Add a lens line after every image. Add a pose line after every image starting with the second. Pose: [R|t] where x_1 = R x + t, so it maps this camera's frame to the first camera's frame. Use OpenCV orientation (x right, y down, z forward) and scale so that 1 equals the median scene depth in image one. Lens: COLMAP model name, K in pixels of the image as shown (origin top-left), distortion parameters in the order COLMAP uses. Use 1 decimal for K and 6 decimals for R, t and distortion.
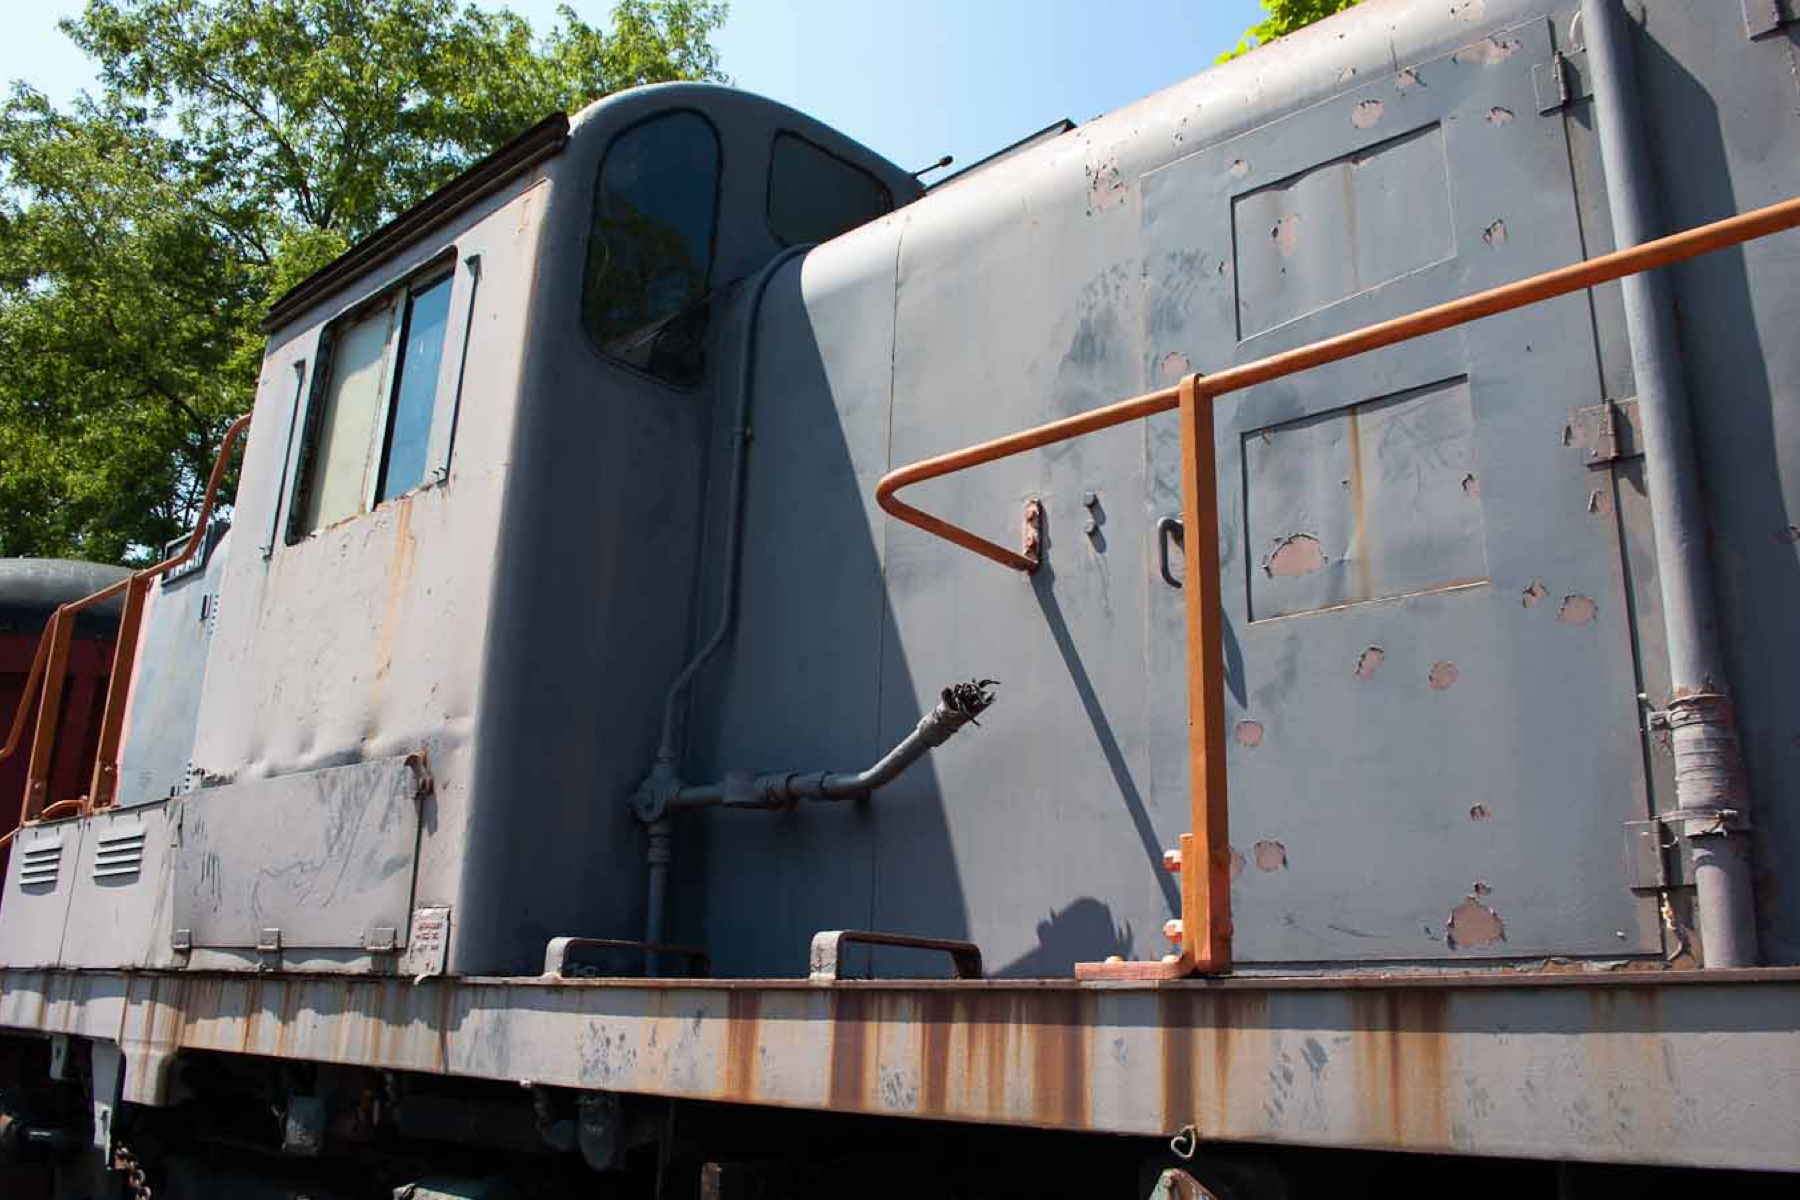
lens RADIAL K [[1443.1, 0, 907.8], [0, 1443.1, 596.9], [0, 0, 1]] dist [-0.080069, 0.017838]
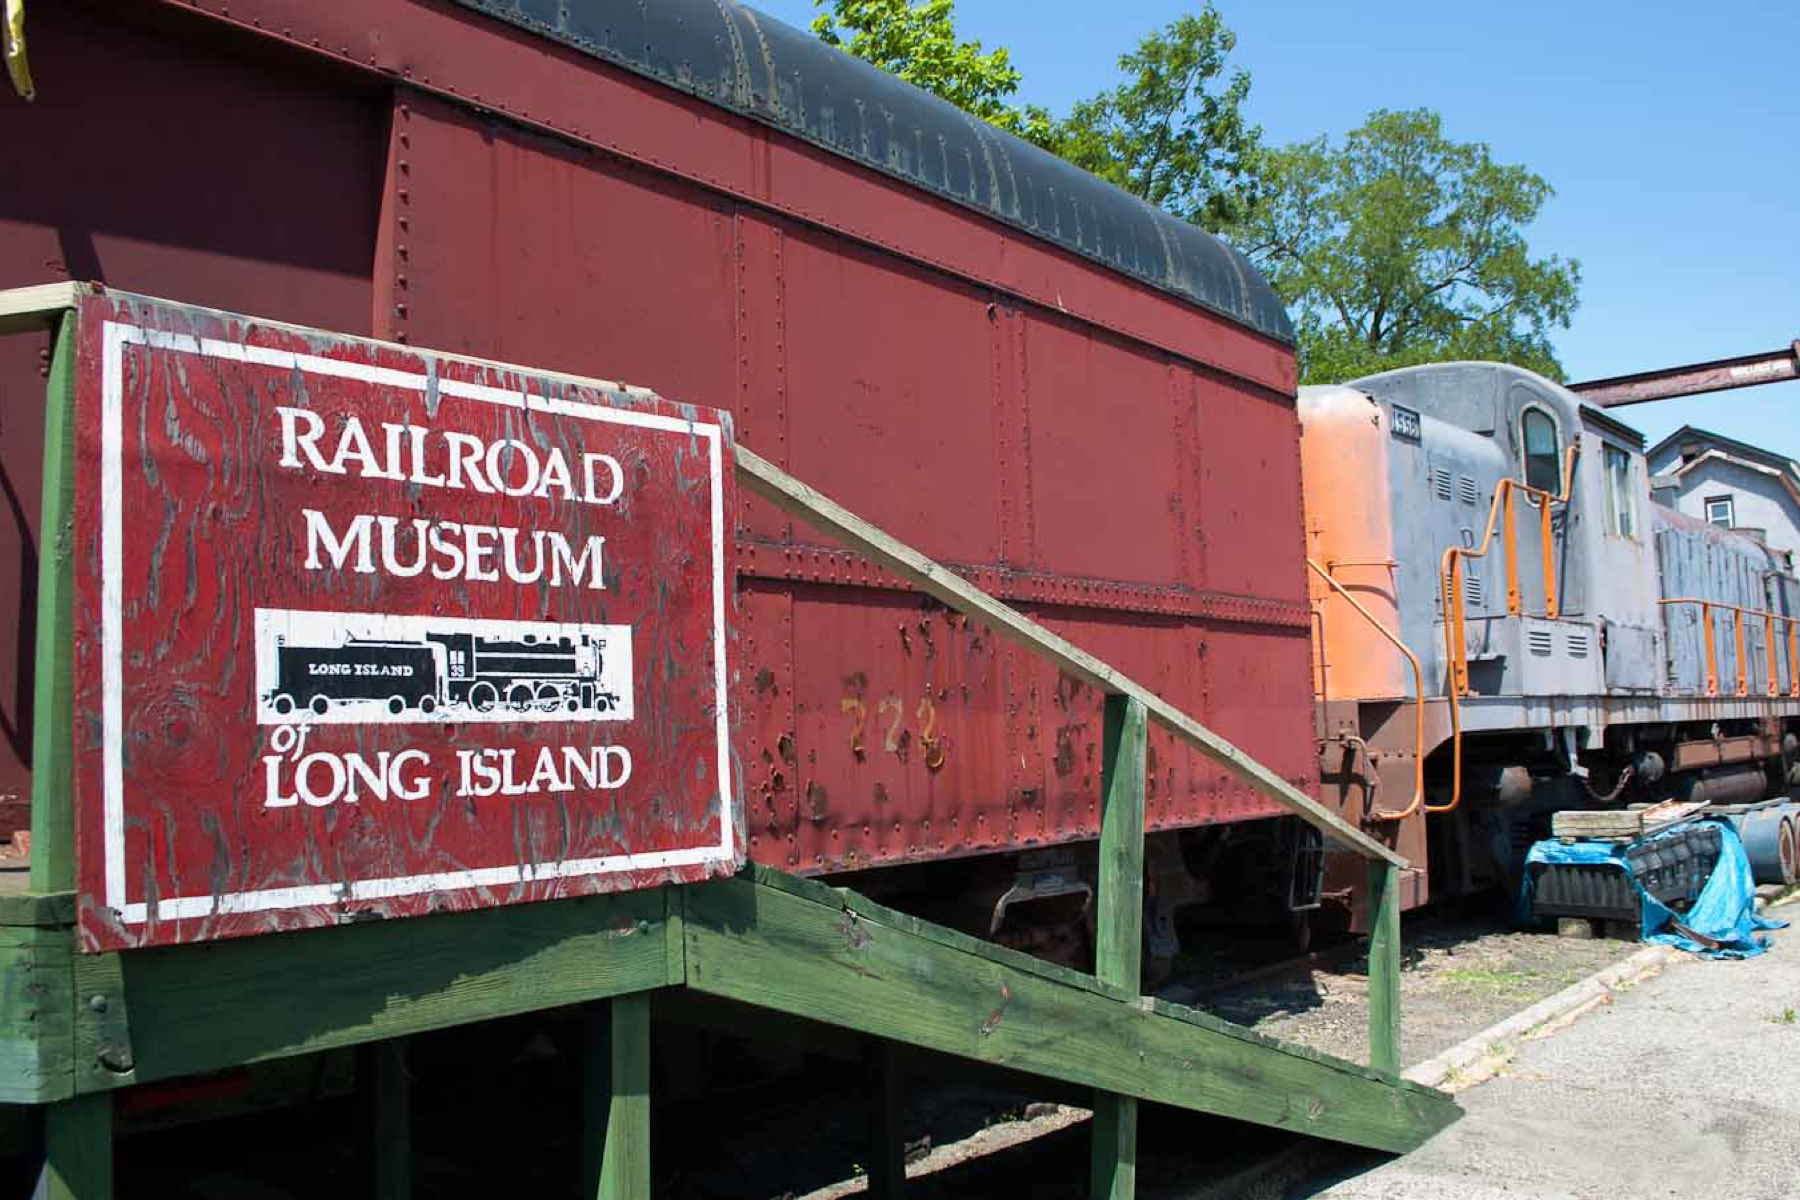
lens RADIAL K [[1443.1, 0, 914.2], [0, 1443.1, 604.9], [0, 0, 1]] dist [-0.080069, 0.017838]
pose [[0.001052, 0.057066, 0.998370, -3.095645], [-0.268328, 0.961774, -0.054692, 0.585411], [-0.963327, -0.267833, 0.016325, 2.213044]]
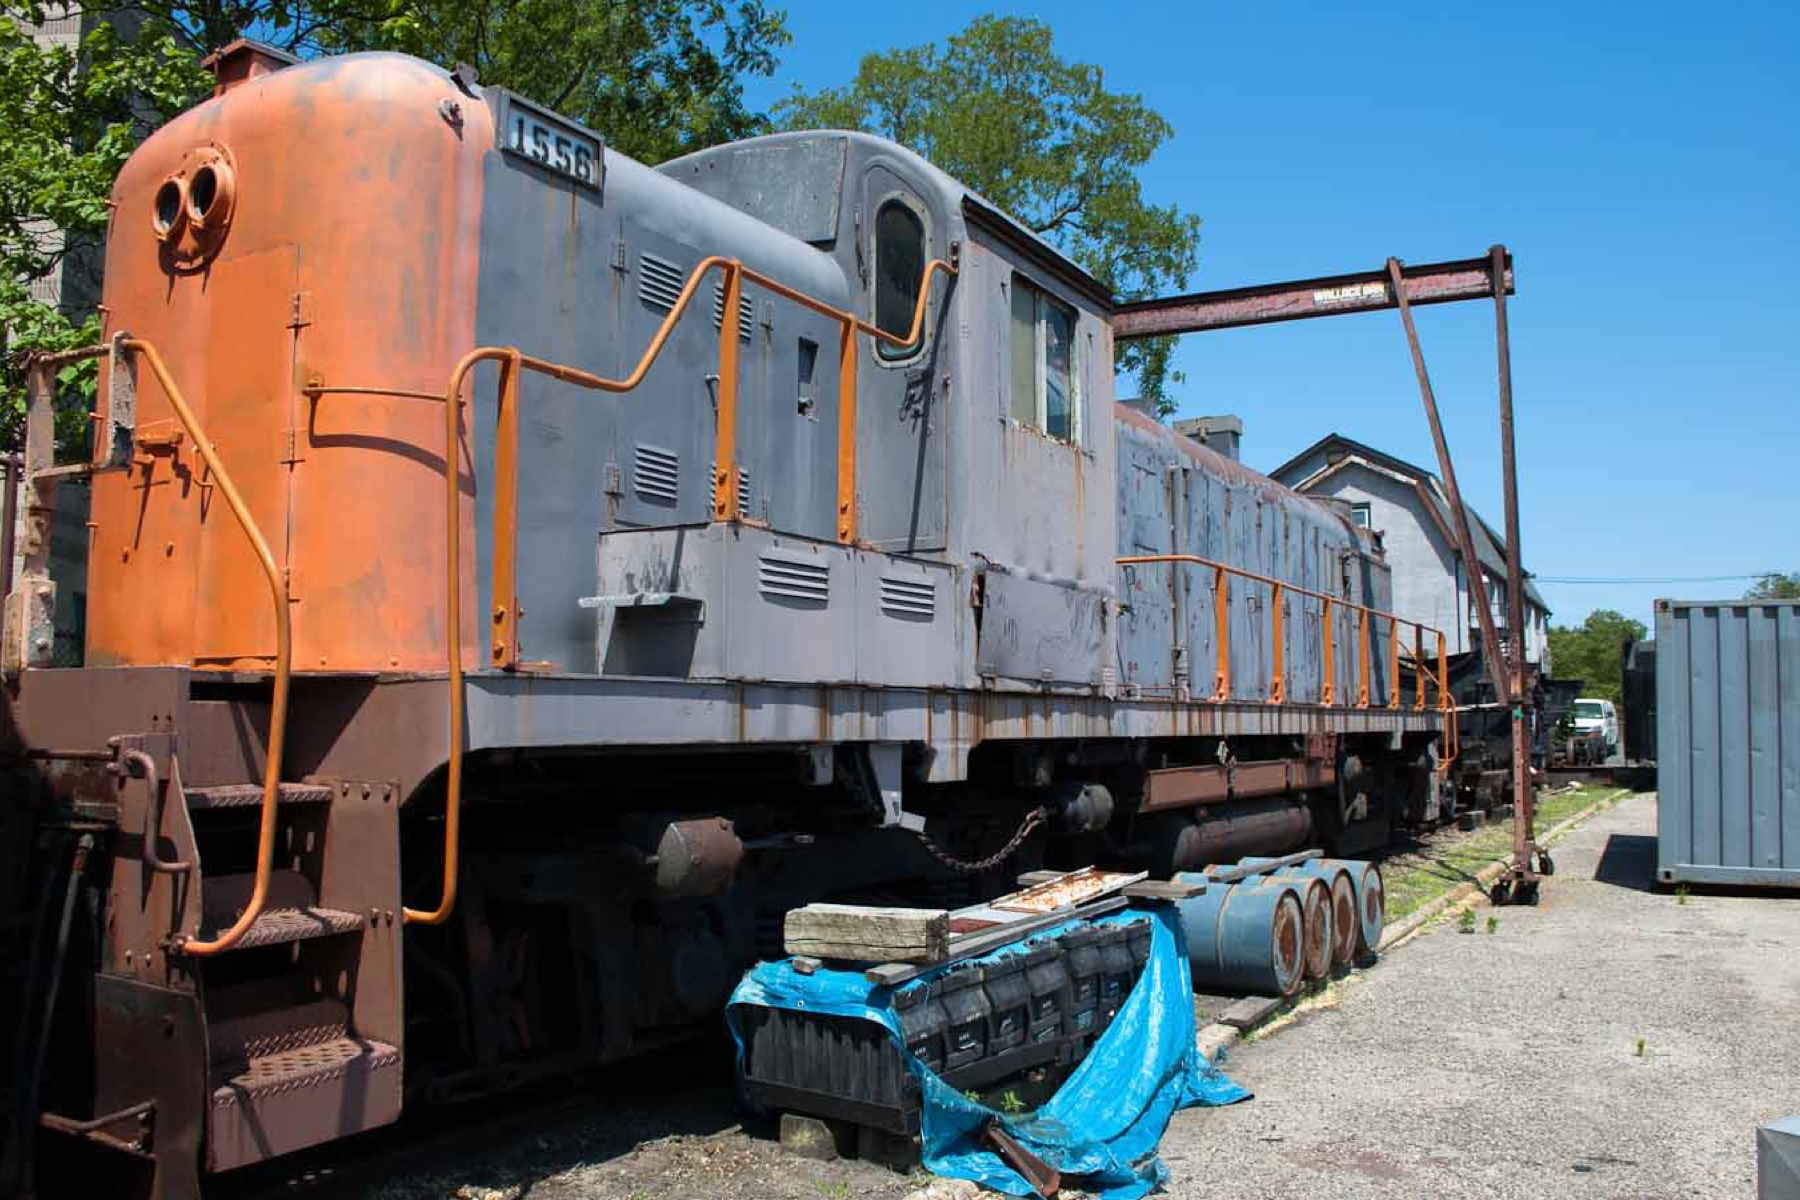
lens RADIAL K [[1443.1, 0, 888.1], [0, 1443.1, 605.5], [0, 0, 1]] dist [-0.080069, 0.017838]
pose [[-0.189729, 0.045985, 0.980759, -2.007484], [-0.296875, 0.949459, -0.101948, 0.365543], [-0.935878, -0.310506, -0.166488, 1.376012]]
